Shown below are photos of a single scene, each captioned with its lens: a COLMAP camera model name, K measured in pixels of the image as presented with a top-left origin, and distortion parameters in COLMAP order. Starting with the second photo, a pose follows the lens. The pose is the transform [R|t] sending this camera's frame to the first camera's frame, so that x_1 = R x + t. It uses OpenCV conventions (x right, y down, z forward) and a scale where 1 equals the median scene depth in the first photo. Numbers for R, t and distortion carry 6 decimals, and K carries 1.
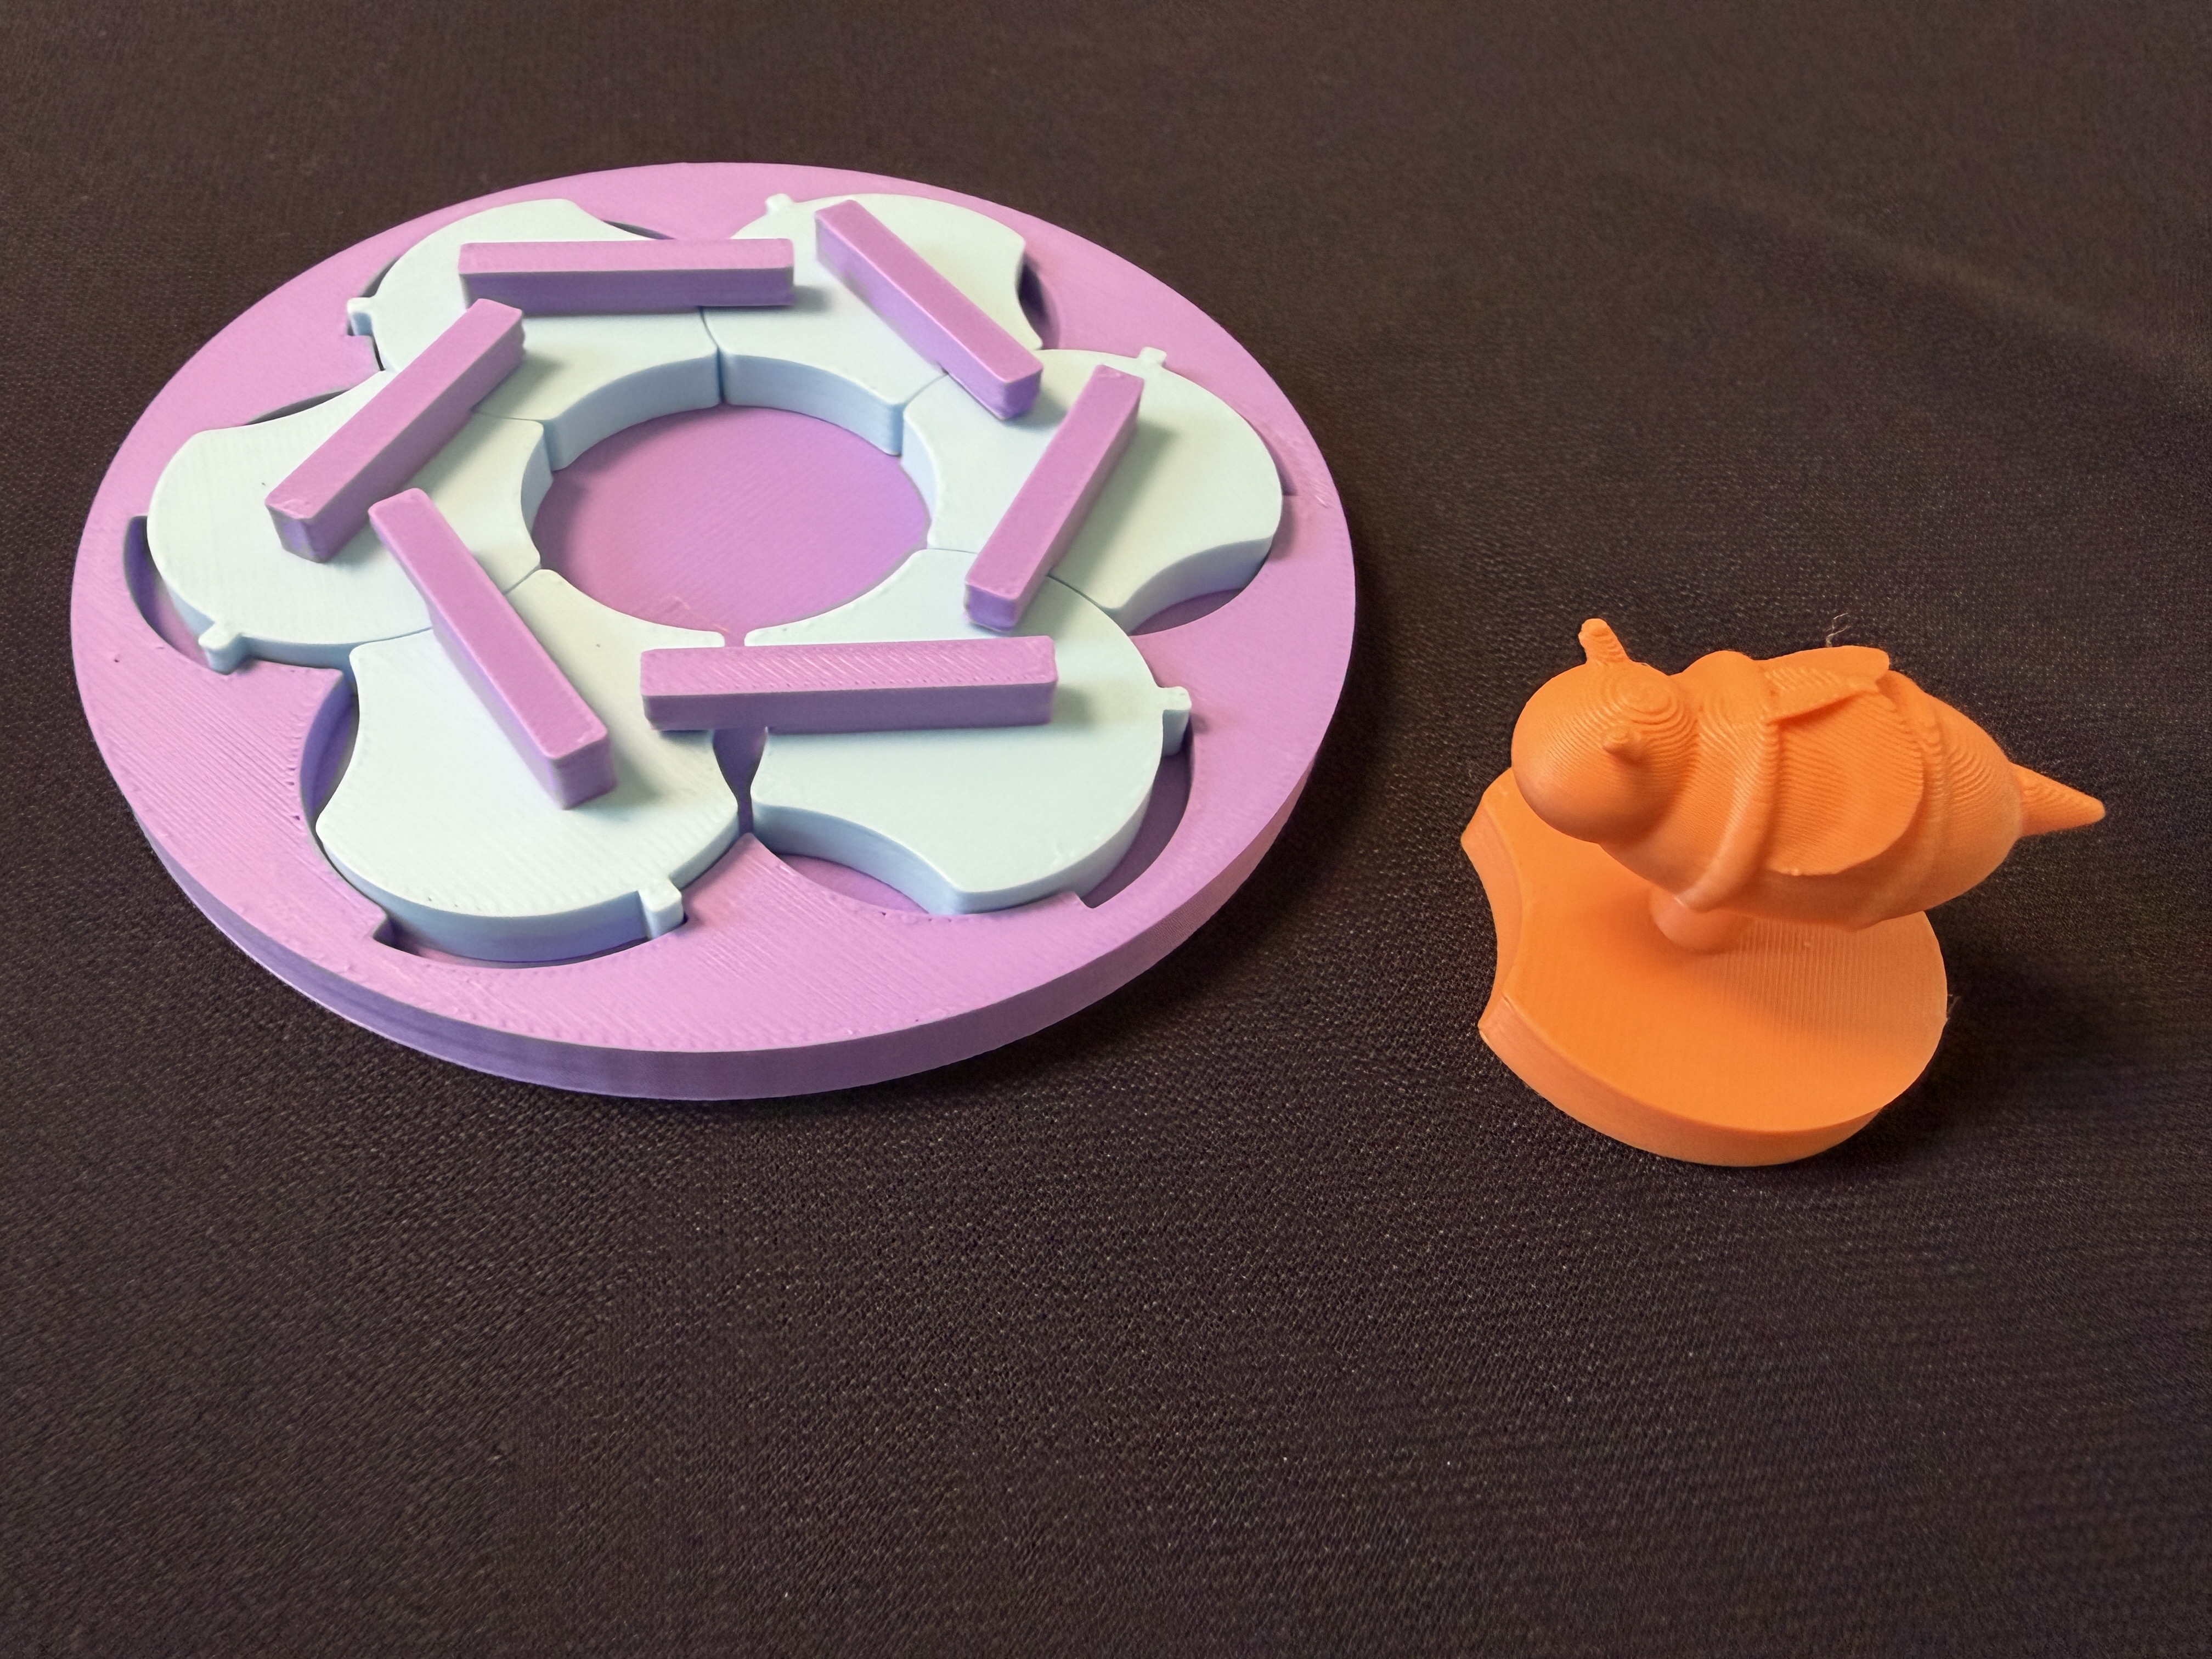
lens RADIAL K [[1576.6, 0, 1106.0], [0, 1576.6, 829.5], [0, 0, 1]] dist [-0.075759, -0.043739]
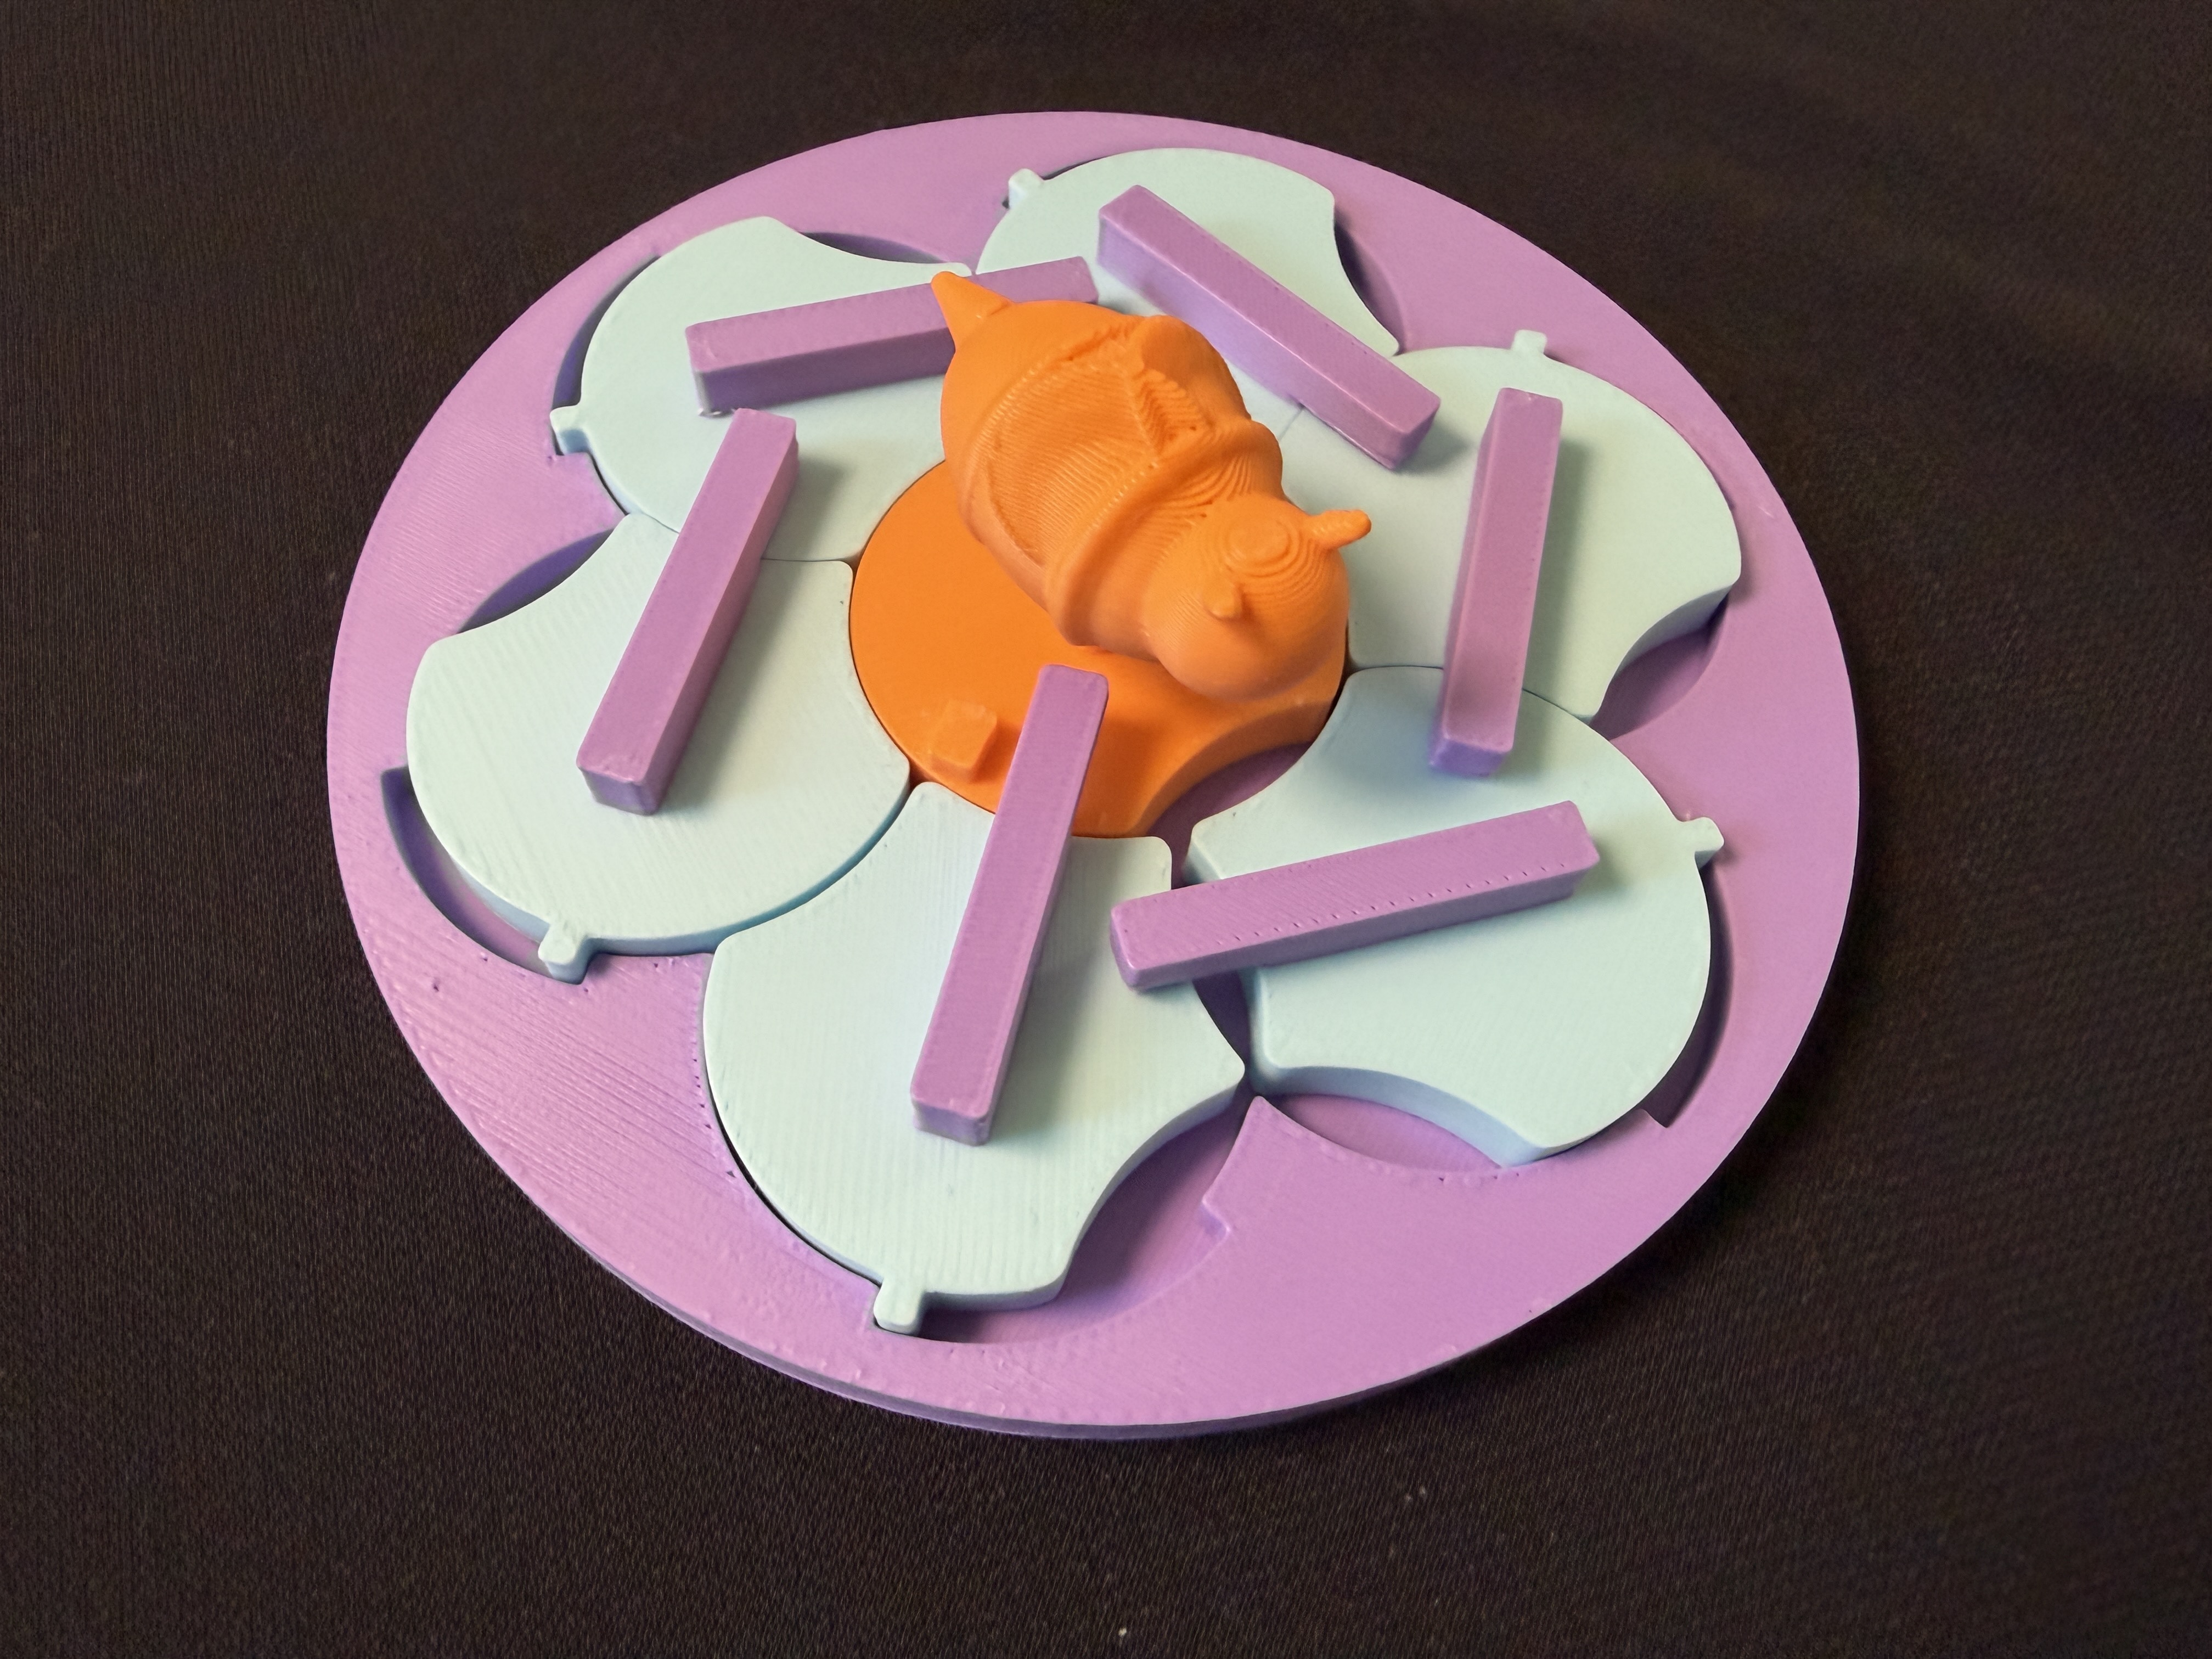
lens RADIAL K [[1576.7, 0, 1106.0], [0, 1576.7, 829.5], [0, 0, 1]] dist [-0.075759, -0.043739]
pose [[0.990976, -0.131600, -0.025464, -0.248171], [0.134029, 0.975436, 0.174818, -0.273637], [0.001833, -0.176654, 0.984271, 0.181849]]
